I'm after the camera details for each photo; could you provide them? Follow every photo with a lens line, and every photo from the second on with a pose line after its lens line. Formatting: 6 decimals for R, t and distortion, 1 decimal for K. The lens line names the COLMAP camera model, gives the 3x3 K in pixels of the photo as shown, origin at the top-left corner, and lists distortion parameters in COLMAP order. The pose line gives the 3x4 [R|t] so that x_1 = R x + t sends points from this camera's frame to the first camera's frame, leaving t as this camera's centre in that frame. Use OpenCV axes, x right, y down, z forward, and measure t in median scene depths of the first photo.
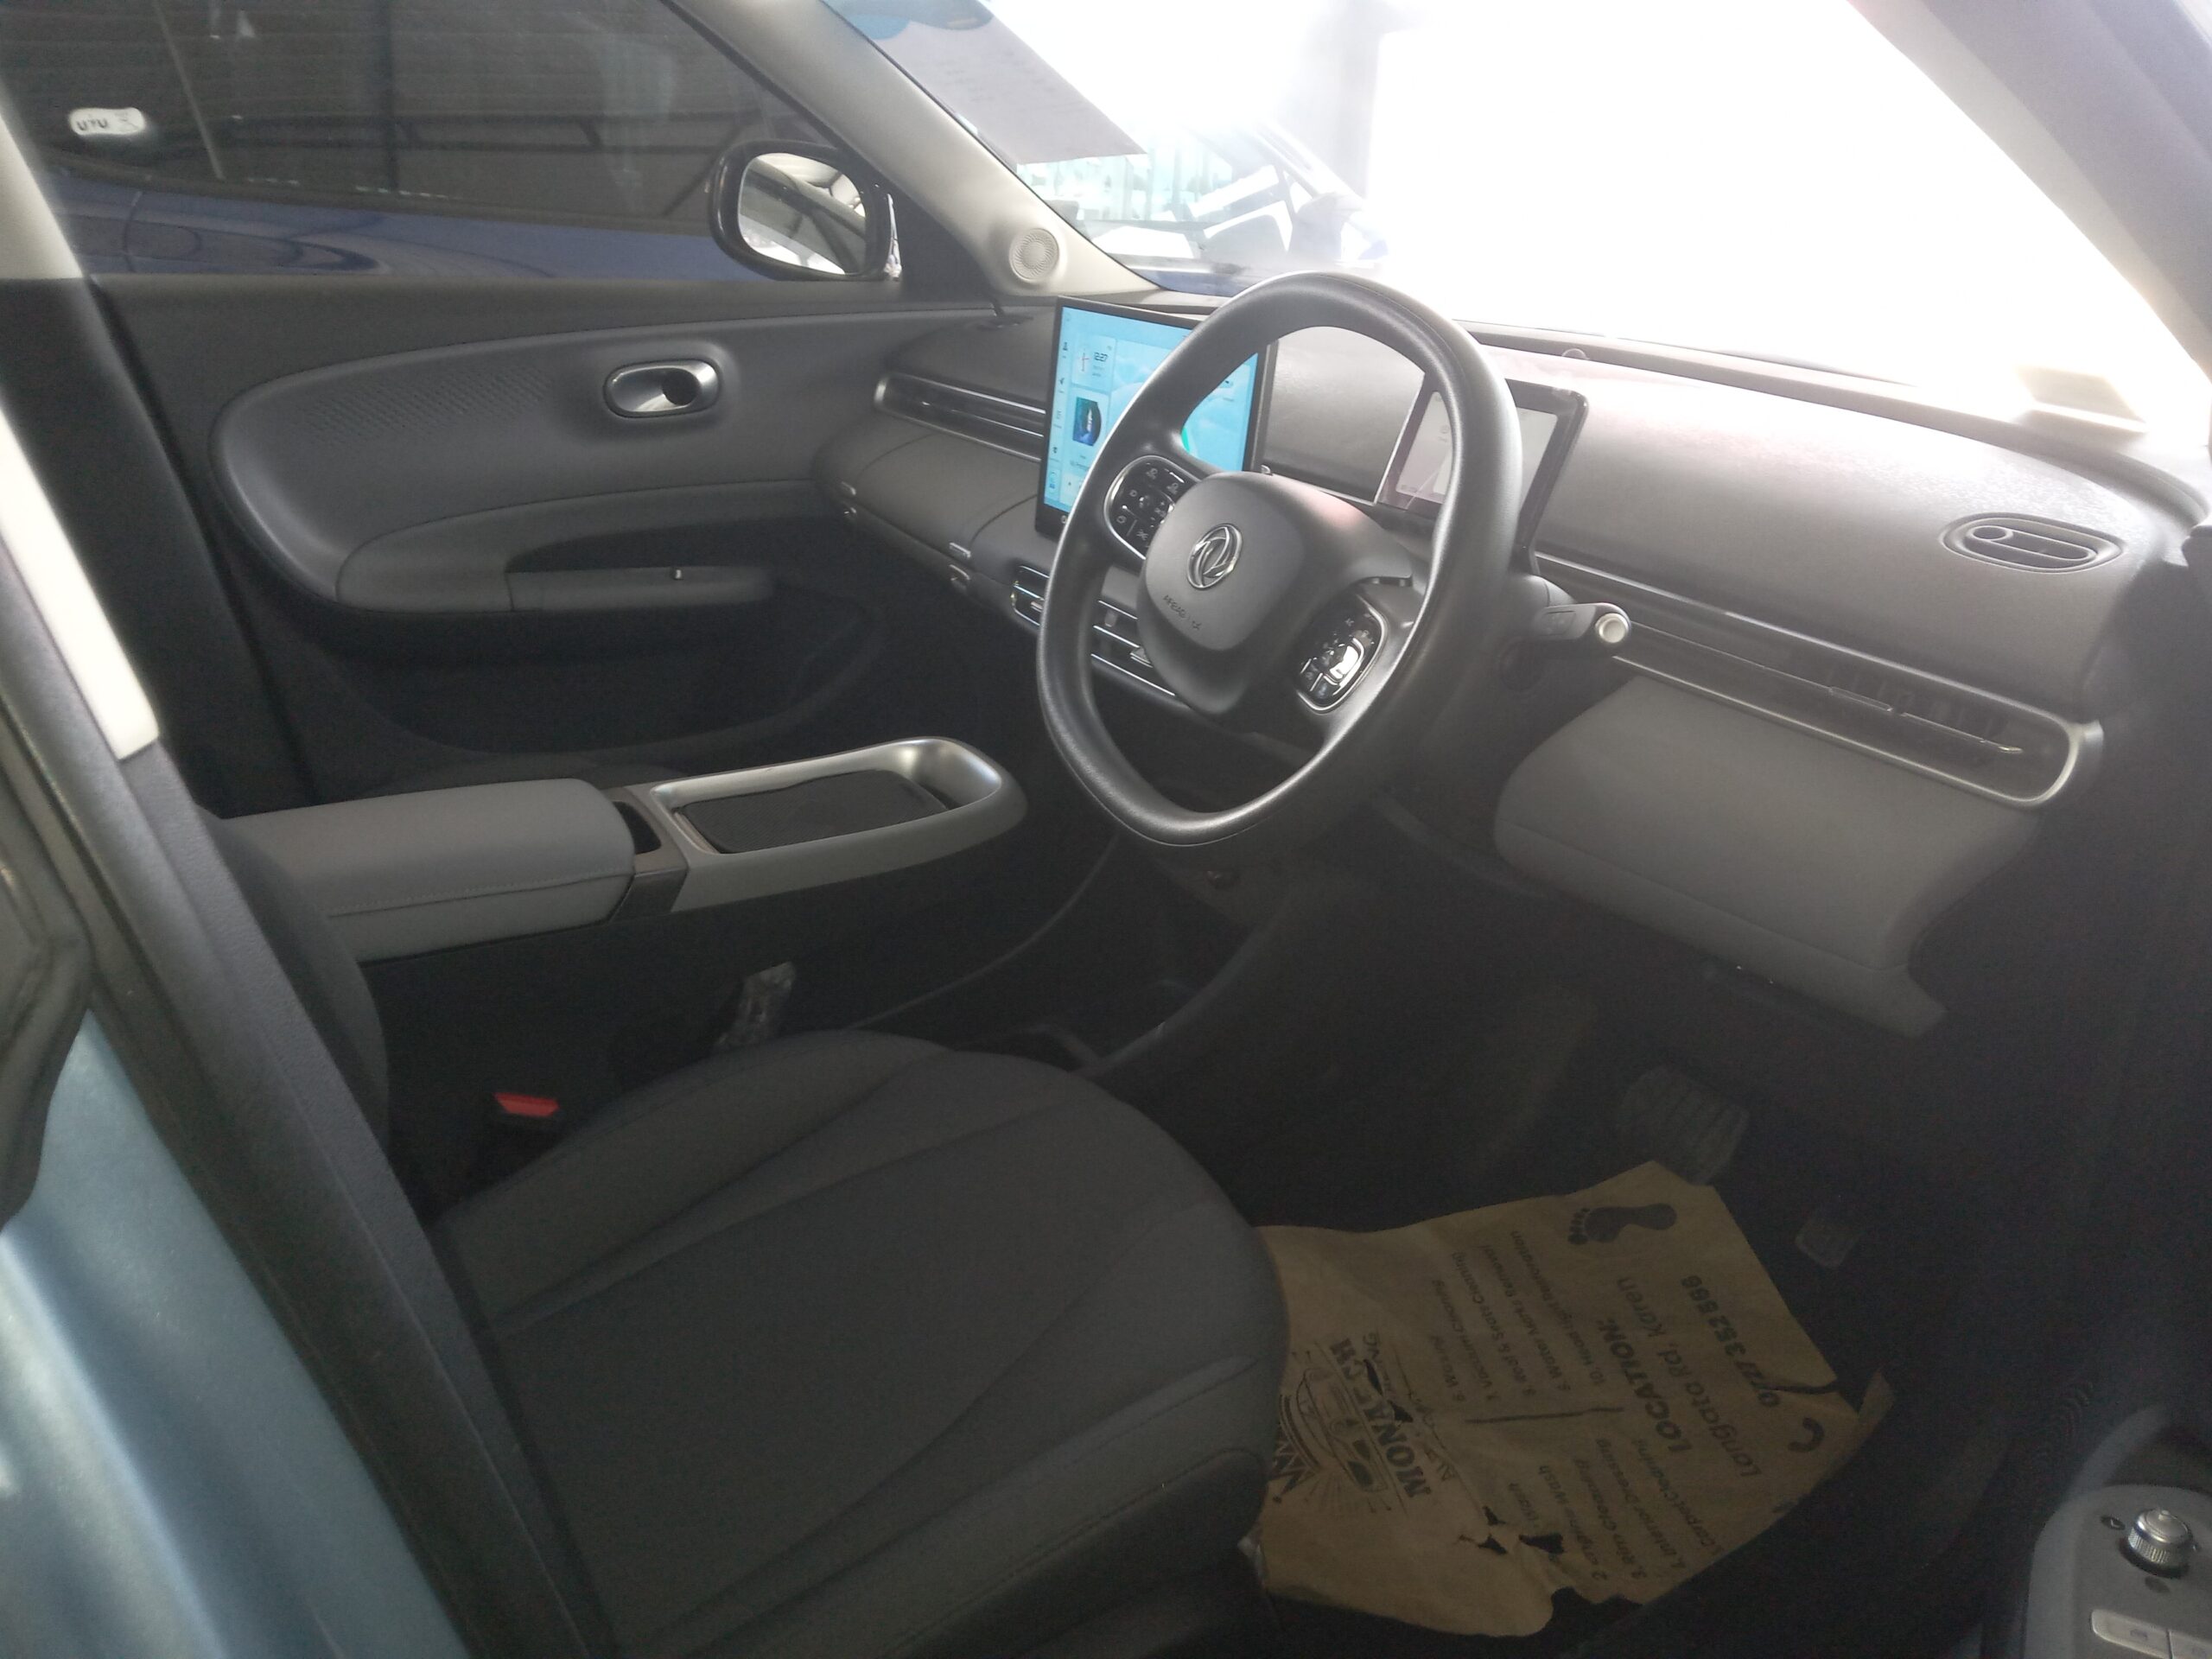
lens RADIAL K [[1607.2, 0, 1105.0], [0, 1607.2, 835.9], [0, 0, 1]] dist [0.053160, -0.086407]
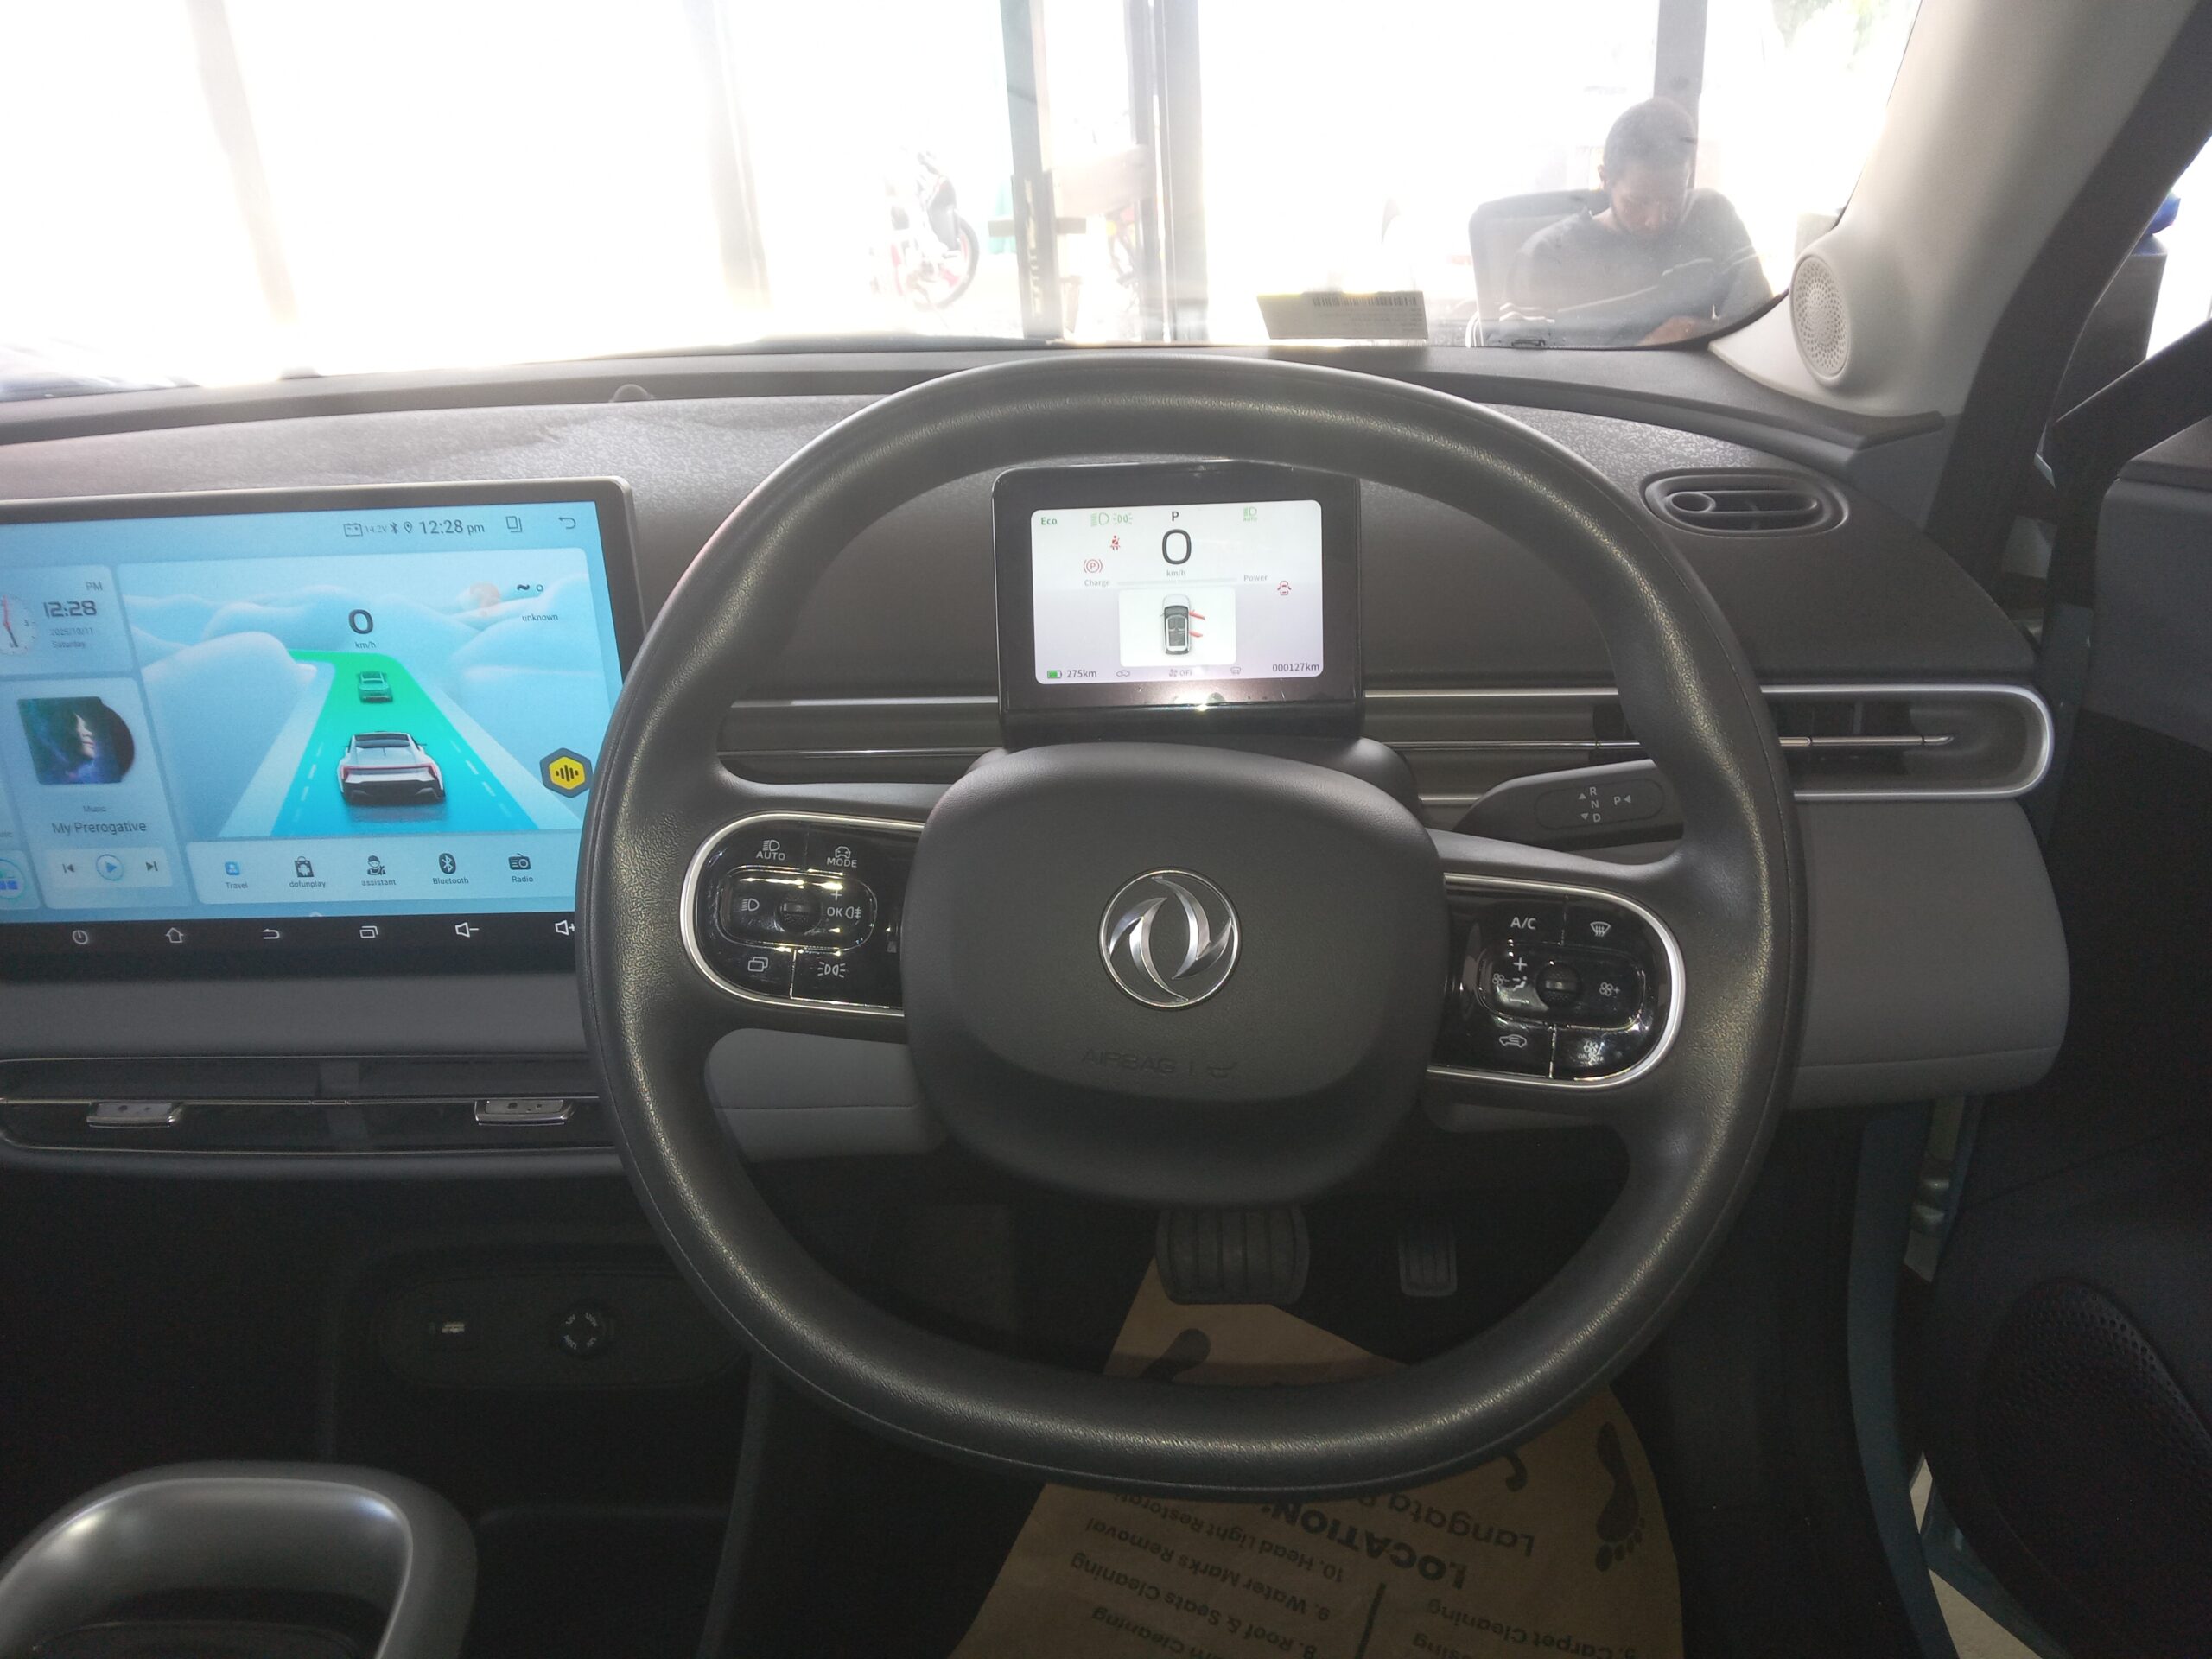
lens RADIAL K [[1618.8, 0, 1106.0], [0, 1618.8, 829.5], [0, 0, 1]] dist [0.054562, -0.100445]
pose [[0.559415, -0.406709, 0.722248, -0.200704], [0.382242, 0.899745, 0.210595, -0.219024], [-0.735490, 0.158263, 0.658792, 0.463442]]
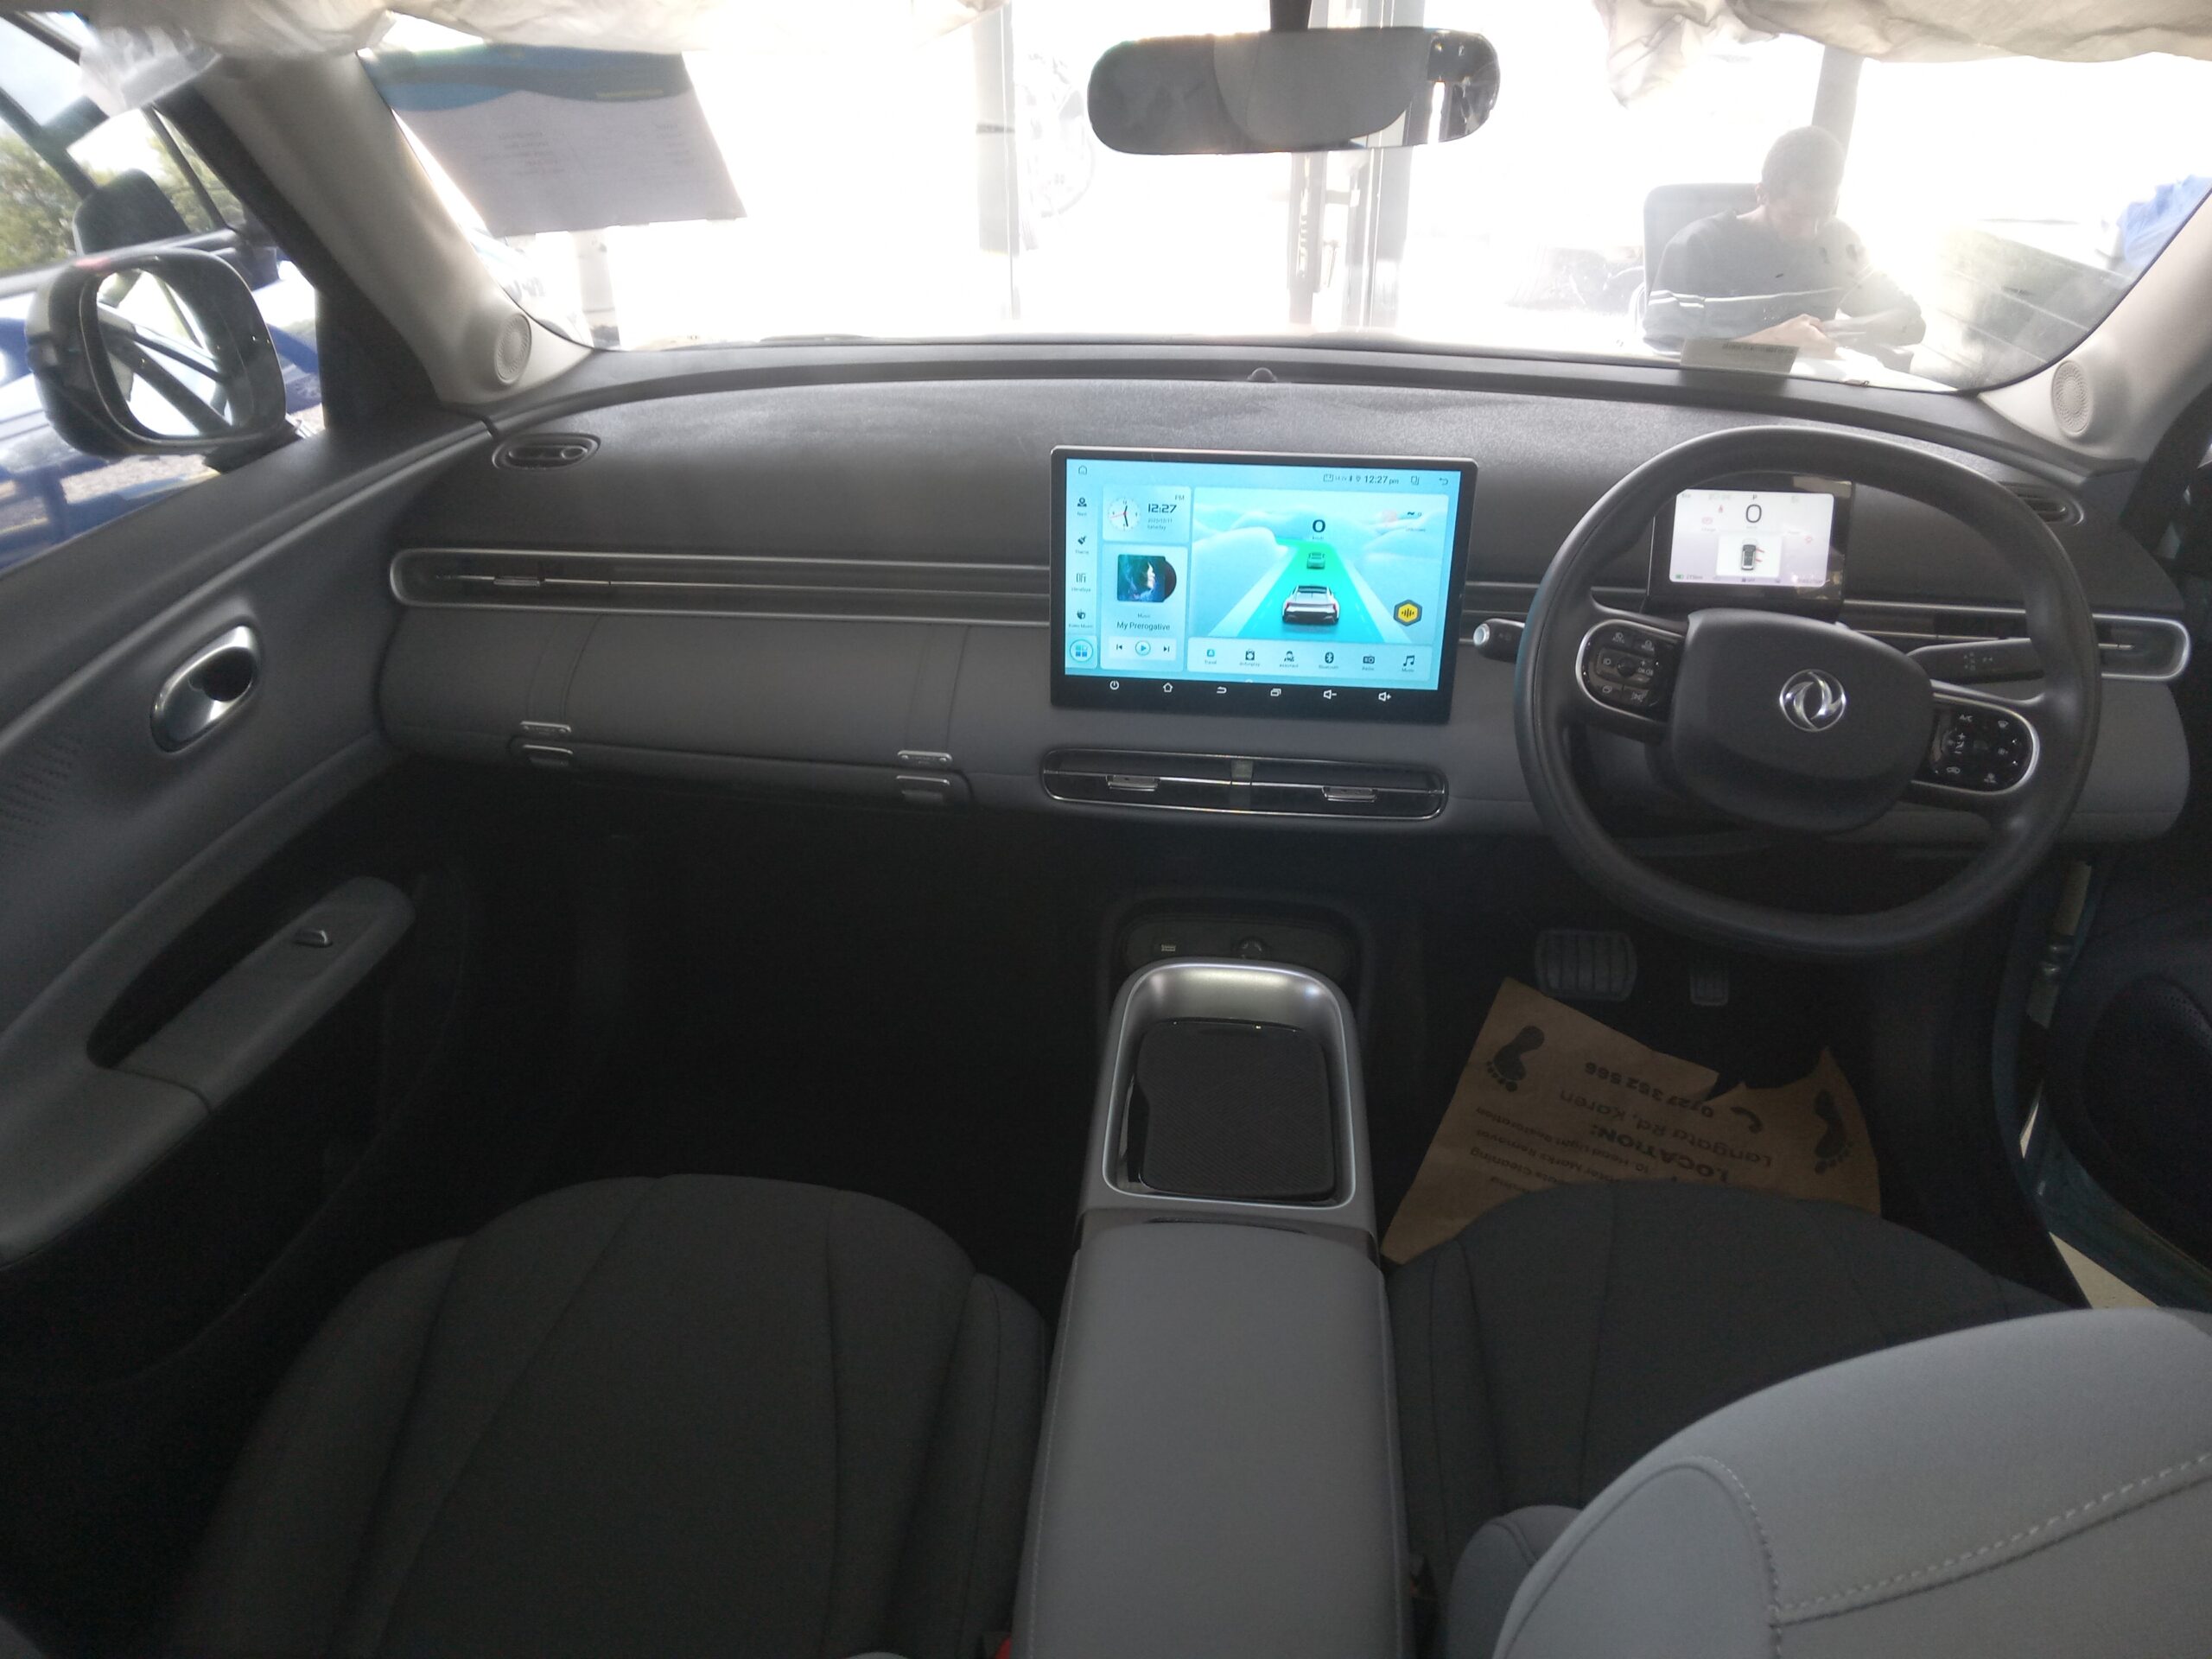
lens RADIAL K [[1607.2, 0, 1105.0], [0, 1607.2, 835.9], [0, 0, 1]] dist [0.053160, -0.086407]
pose [[0.590238, -0.410890, 0.694830, -0.711692], [0.321108, 0.909237, 0.264909, -0.372892], [-0.740614, 0.066757, 0.668607, 0.425368]]
